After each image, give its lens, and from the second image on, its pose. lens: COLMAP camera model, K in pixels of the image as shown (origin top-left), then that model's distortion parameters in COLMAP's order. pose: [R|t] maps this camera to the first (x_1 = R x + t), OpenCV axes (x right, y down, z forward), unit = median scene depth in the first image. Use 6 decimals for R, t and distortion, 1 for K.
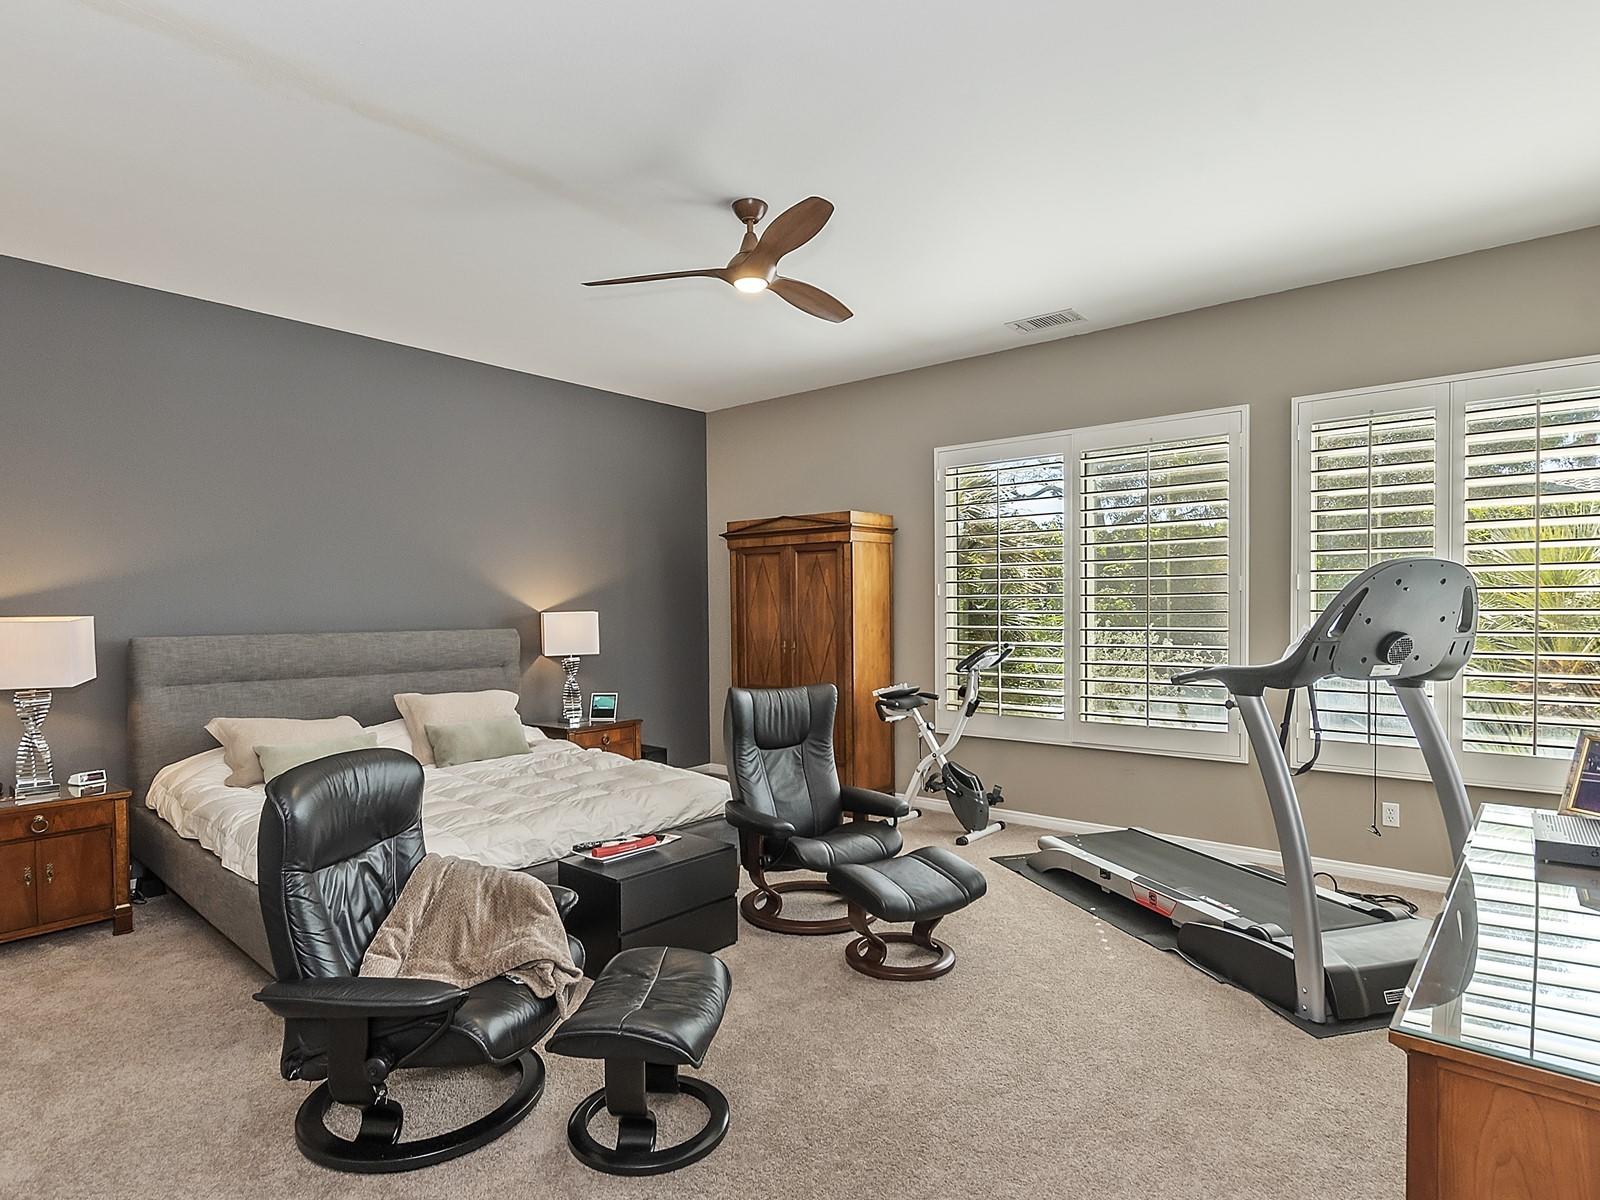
lens RADIAL K [[886.6, 0, 804.5], [0, 886.6, 603.2], [0, 0, 1]] dist [-0.004499, -0.000120]
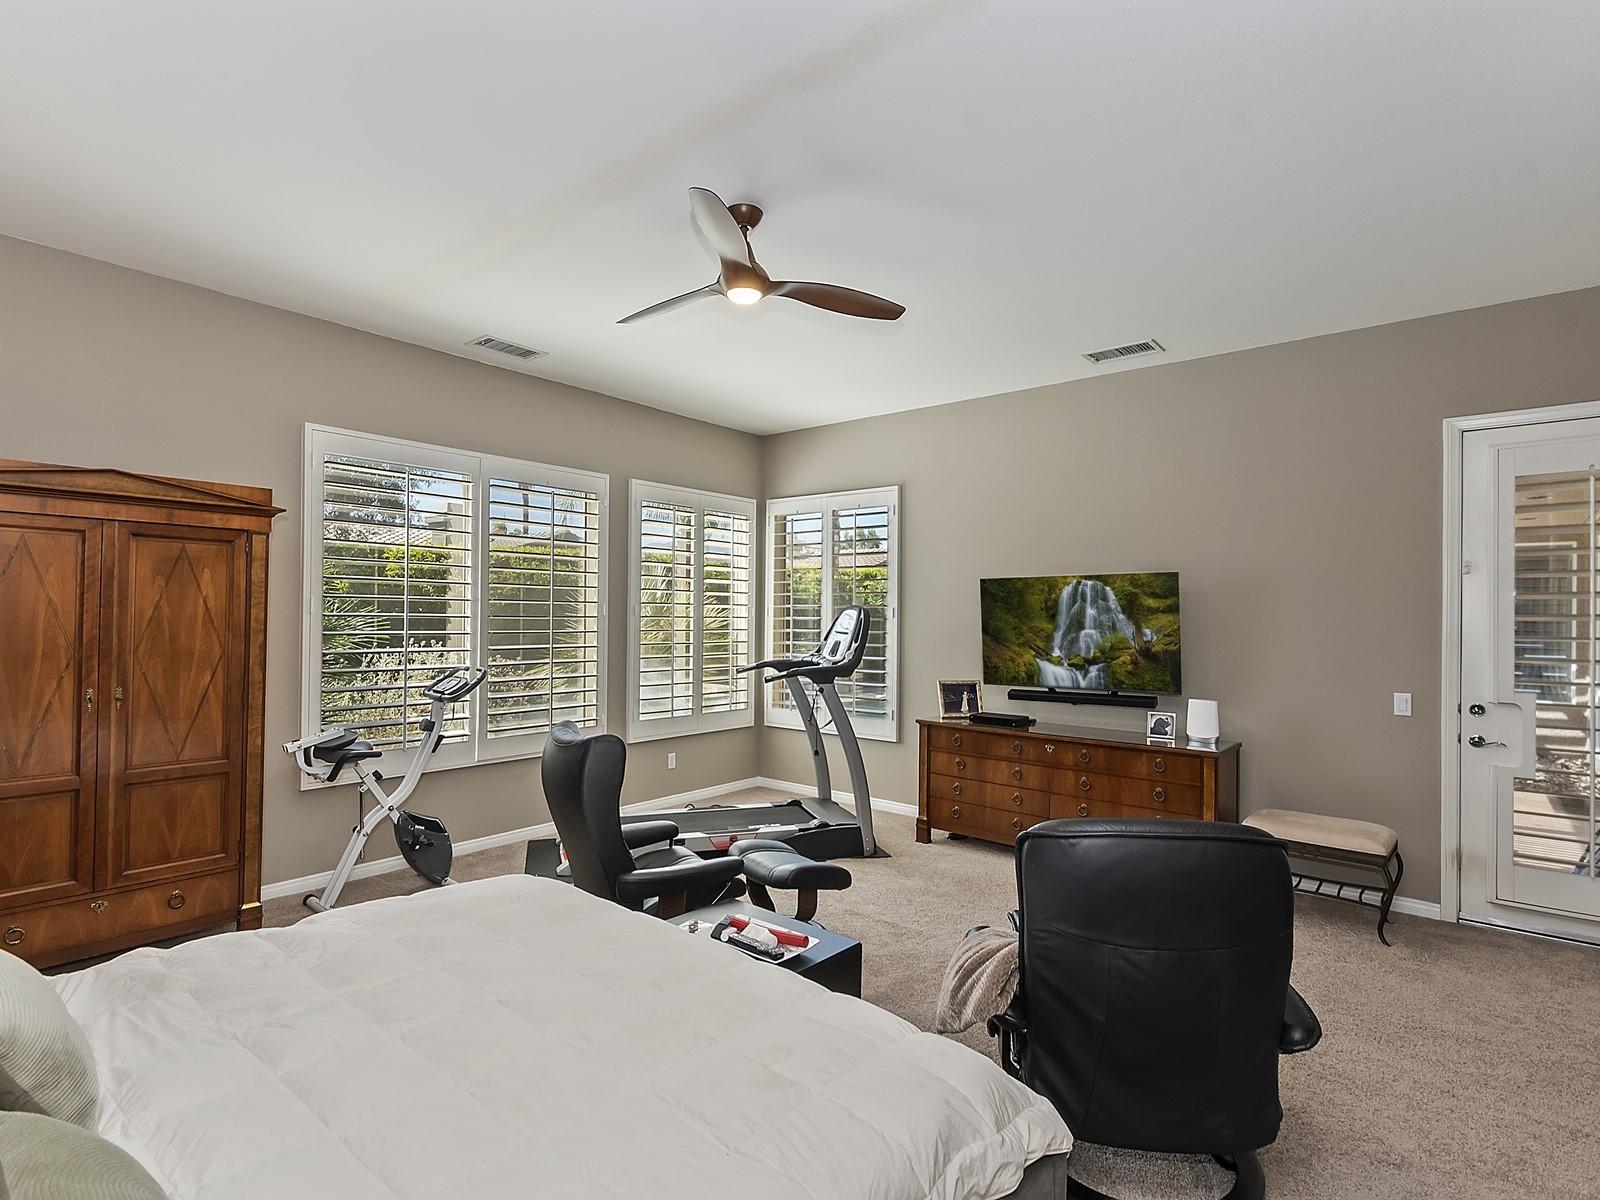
lens RADIAL K [[859.2, 0, 769.5], [0, 859.2, 602.1], [0, 0, 1]] dist [0.001362, 0.000650]
pose [[0.000508, 0.022253, 0.999752, -0.658662], [-0.020282, 0.999547, -0.022238, -0.009116], [-0.999794, -0.020266, 0.000959, 0.640336]]
